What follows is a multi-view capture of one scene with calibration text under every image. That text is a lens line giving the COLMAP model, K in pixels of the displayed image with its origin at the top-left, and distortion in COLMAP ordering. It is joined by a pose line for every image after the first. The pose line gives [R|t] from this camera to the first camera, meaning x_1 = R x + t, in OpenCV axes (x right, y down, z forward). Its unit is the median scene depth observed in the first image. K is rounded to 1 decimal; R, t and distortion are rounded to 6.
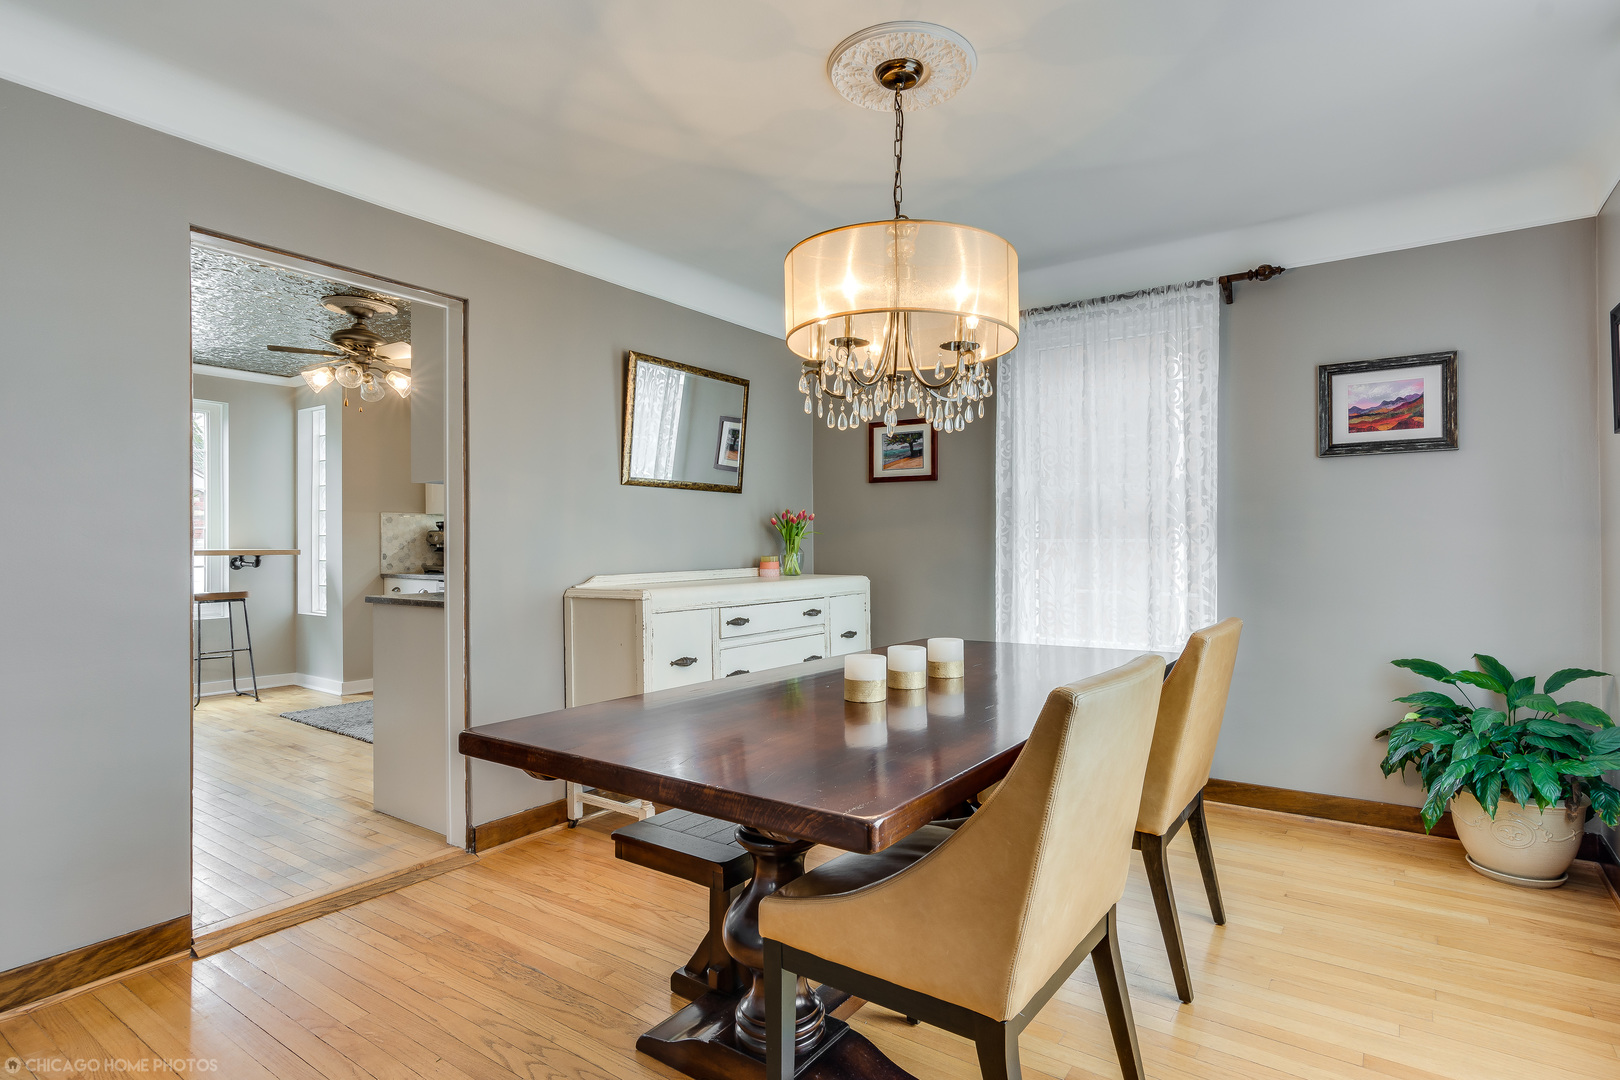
lens RADIAL K [[792.6, 0, 814.6], [0, 792.6, 550.1], [0, 0, 1]] dist [0.000459, -0.000155]
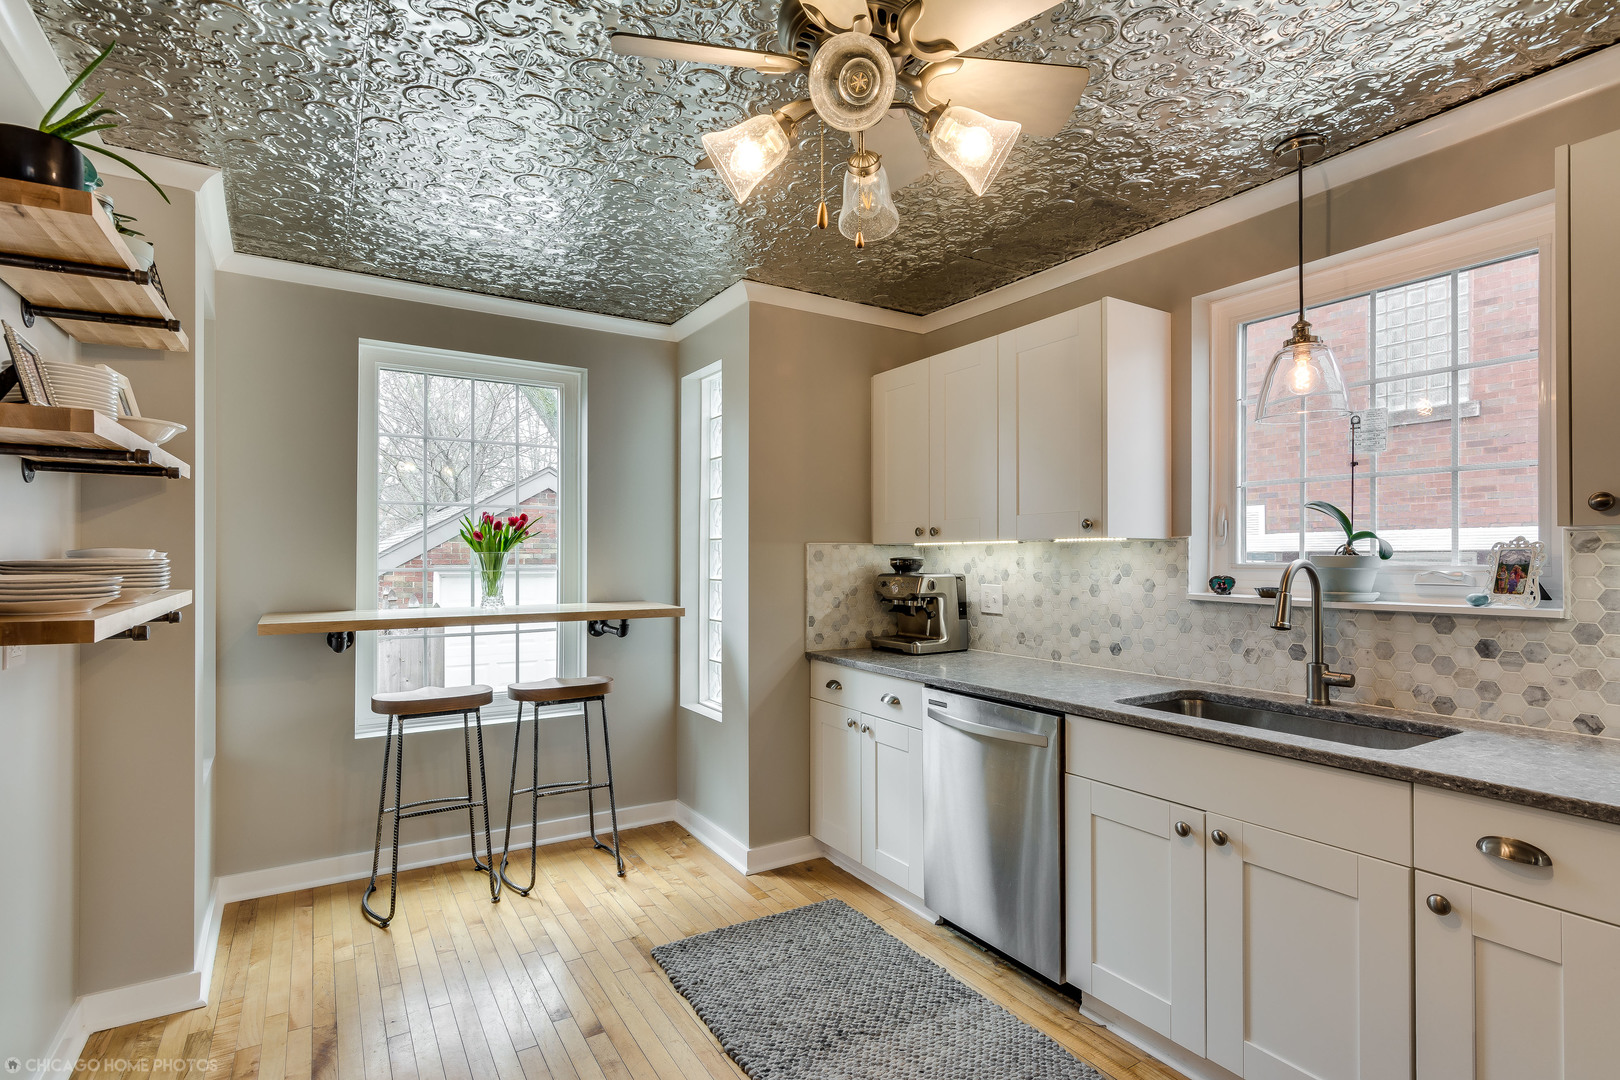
lens RADIAL K [[791.7, 0, 799.1], [0, 791.7, 548.2], [0, 0, 1]] dist [0.001191, -0.000516]
pose [[0.912303, -0.002172, -0.409509, -0.318547], [-0.003511, 0.999908, -0.013124, -0.036194], [0.409500, 0.013411, 0.912212, 0.480121]]
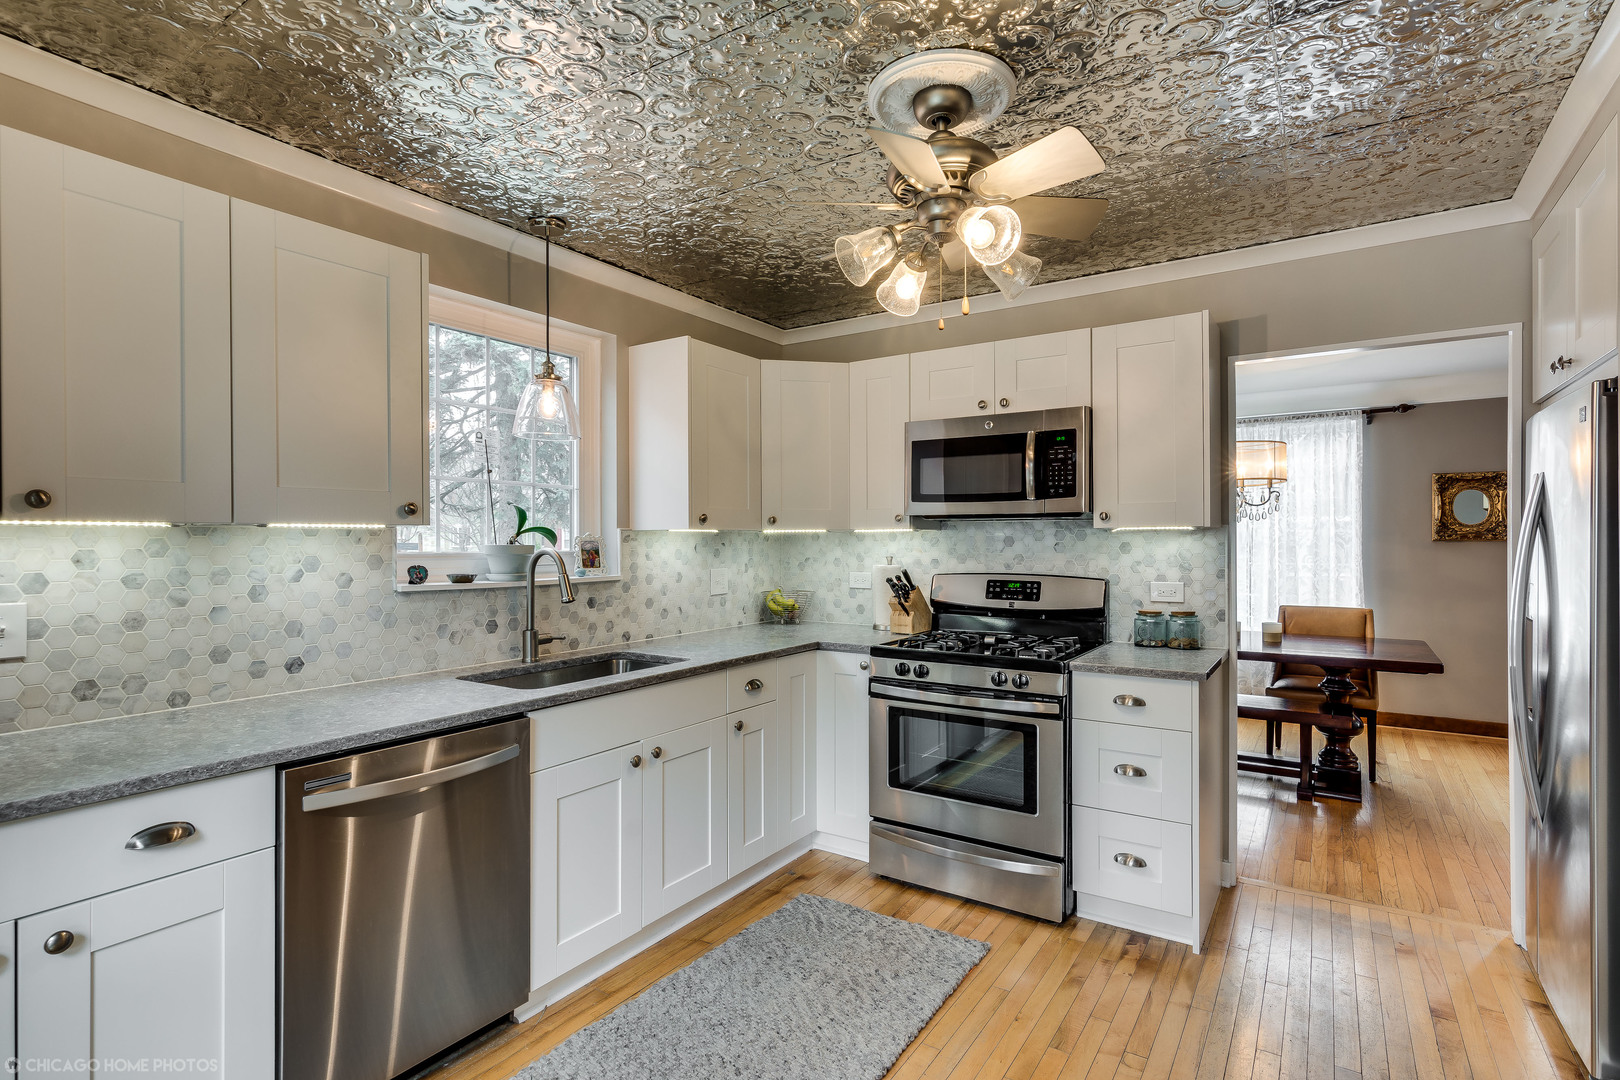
lens RADIAL K [[791.7, 0, 799.1], [0, 791.7, 548.2], [0, 0, 1]] dist [0.001191, -0.000516]
pose [[-0.013027, -0.005124, 0.999902, -0.687180], [0.006257, 0.999967, 0.005206, -0.037909], [-0.999896, 0.006324, -0.012995, 0.739658]]
